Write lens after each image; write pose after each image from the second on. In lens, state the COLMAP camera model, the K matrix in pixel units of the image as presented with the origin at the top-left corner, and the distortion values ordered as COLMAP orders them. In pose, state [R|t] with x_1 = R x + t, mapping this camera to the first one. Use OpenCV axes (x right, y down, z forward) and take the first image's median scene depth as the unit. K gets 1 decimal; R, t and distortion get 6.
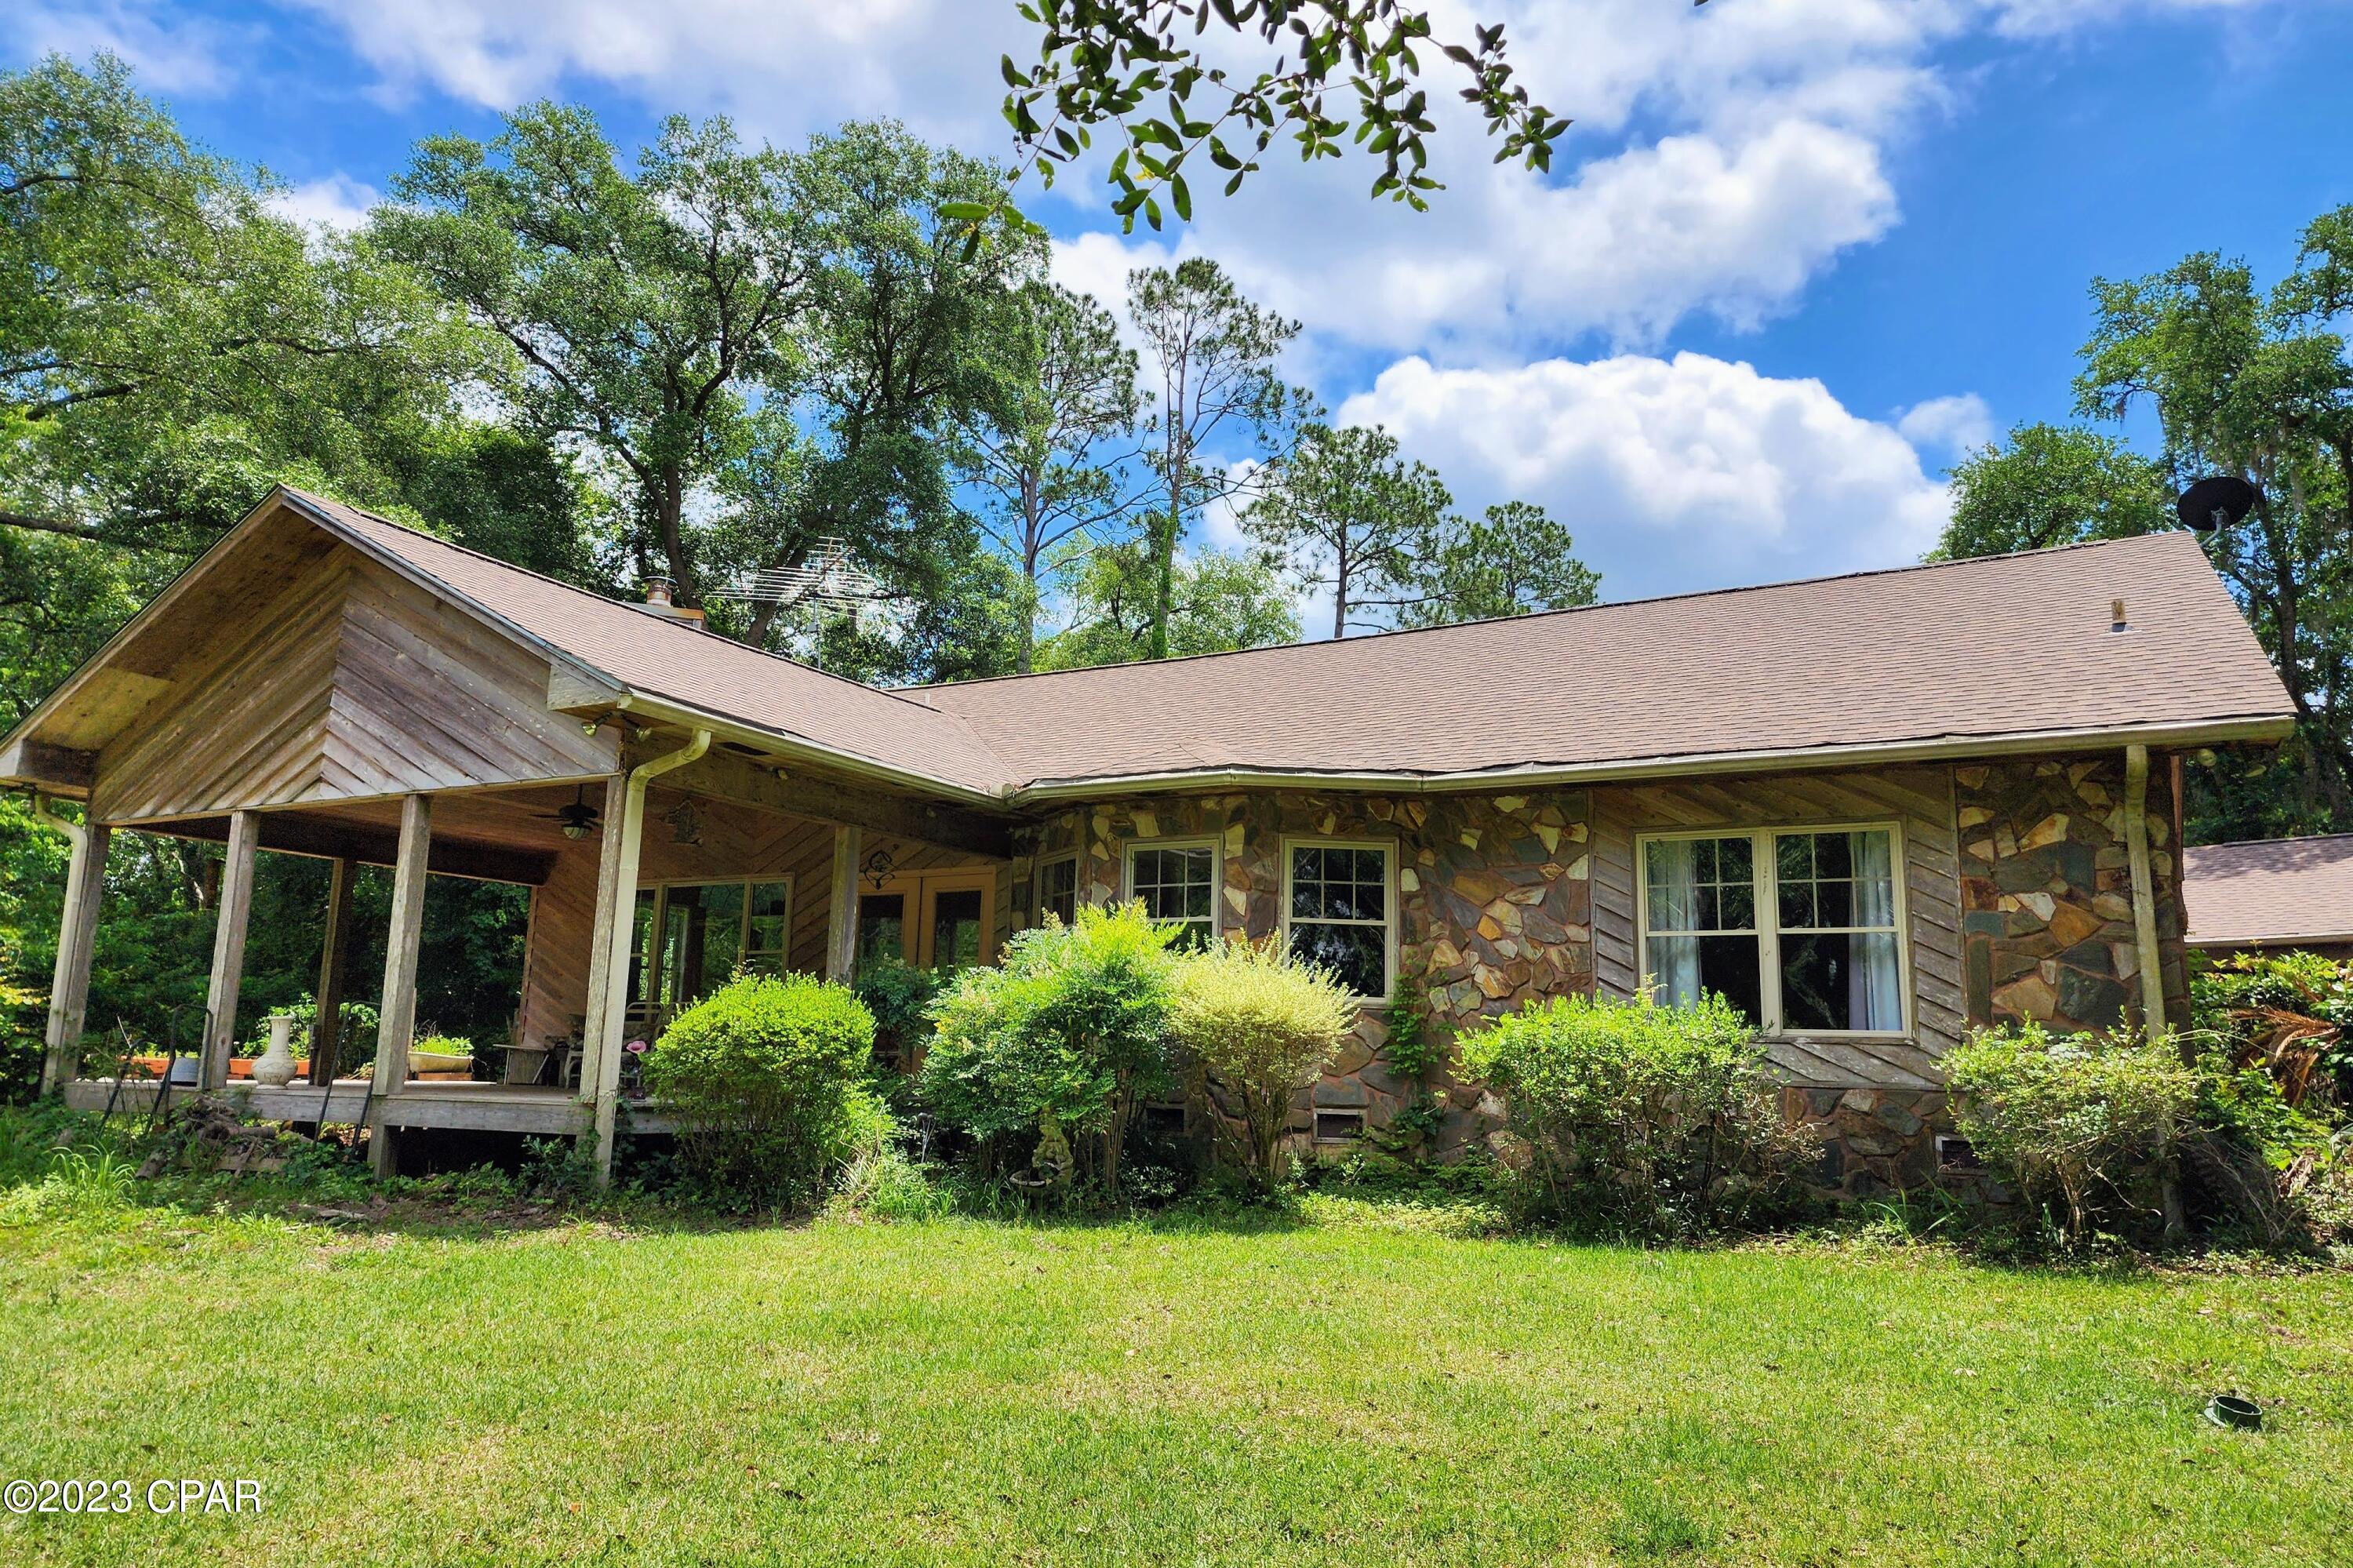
lens RADIAL K [[1572.3, 0, 1176.5], [0, 1572.3, 784.0], [0, 0, 1]] dist [0.134239, -0.153127]
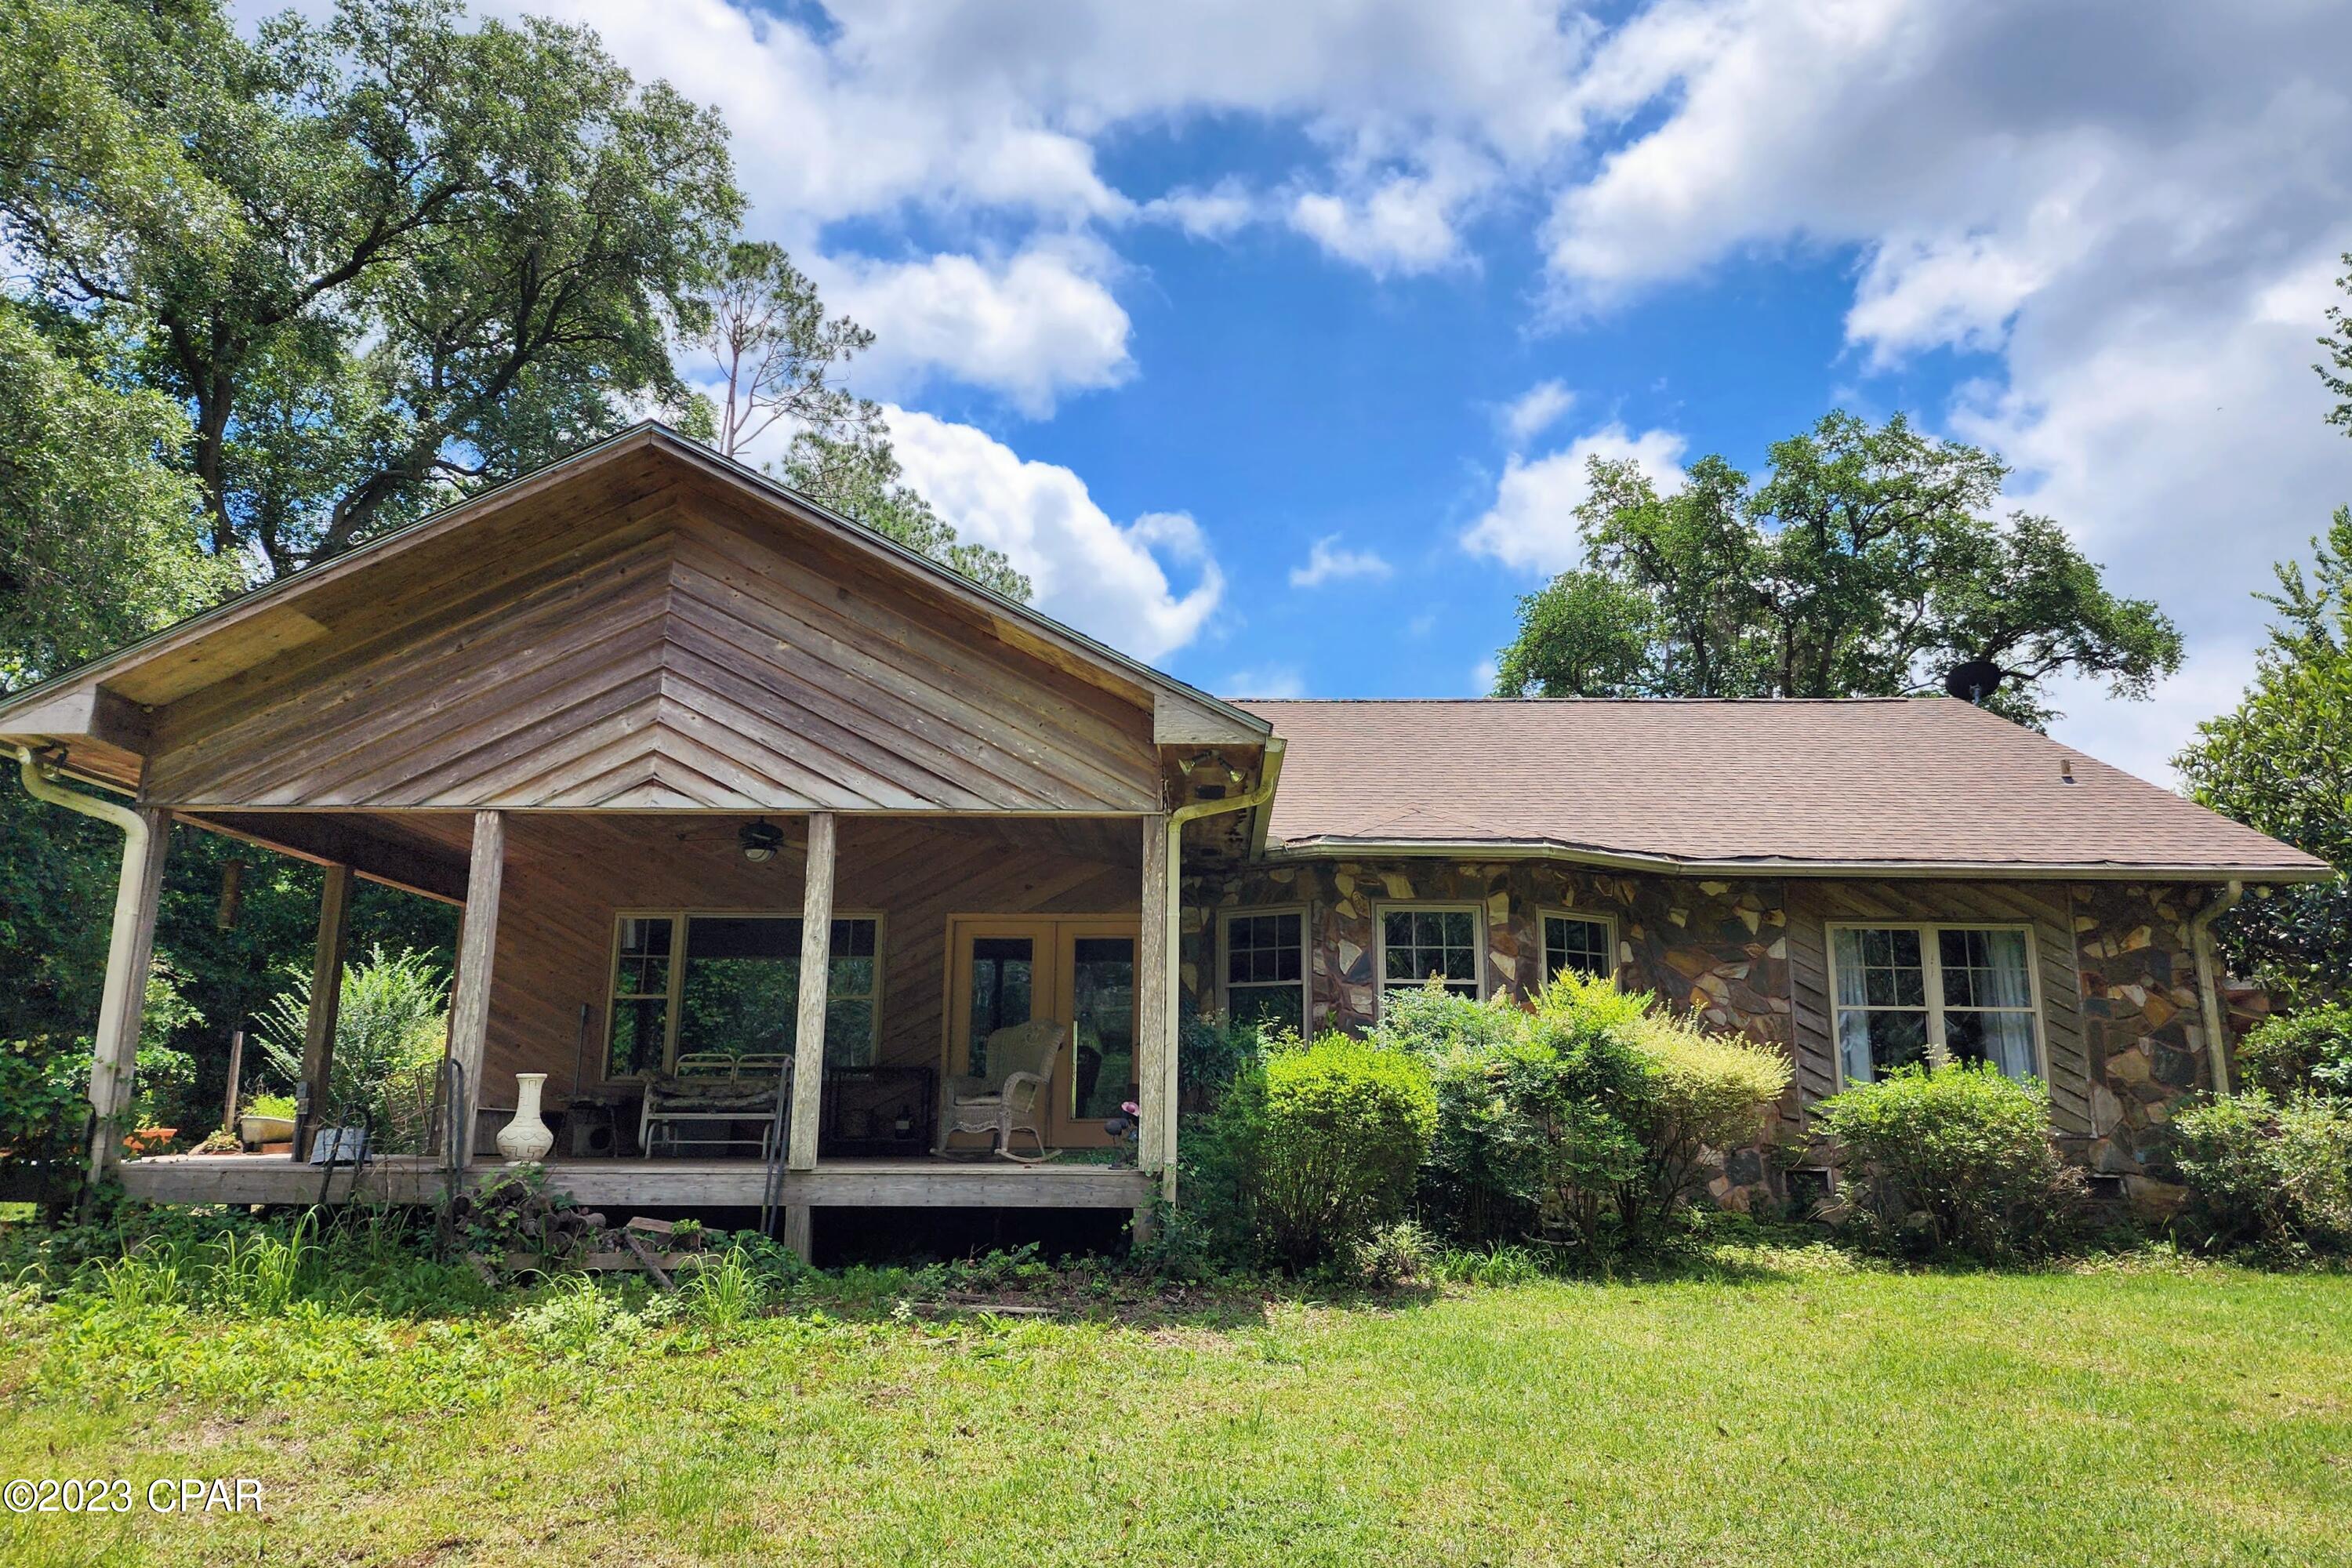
lens RADIAL K [[1571.6, 0, 1176.0], [0, 1571.6, 784.0], [0, 0, 1]] dist [0.134239, -0.153127]
pose [[0.887385, 0.082227, 0.453637, -0.688579], [-0.072746, 0.996613, -0.038347, 0.010125], [-0.455253, 0.001028, 0.890361, 0.164687]]
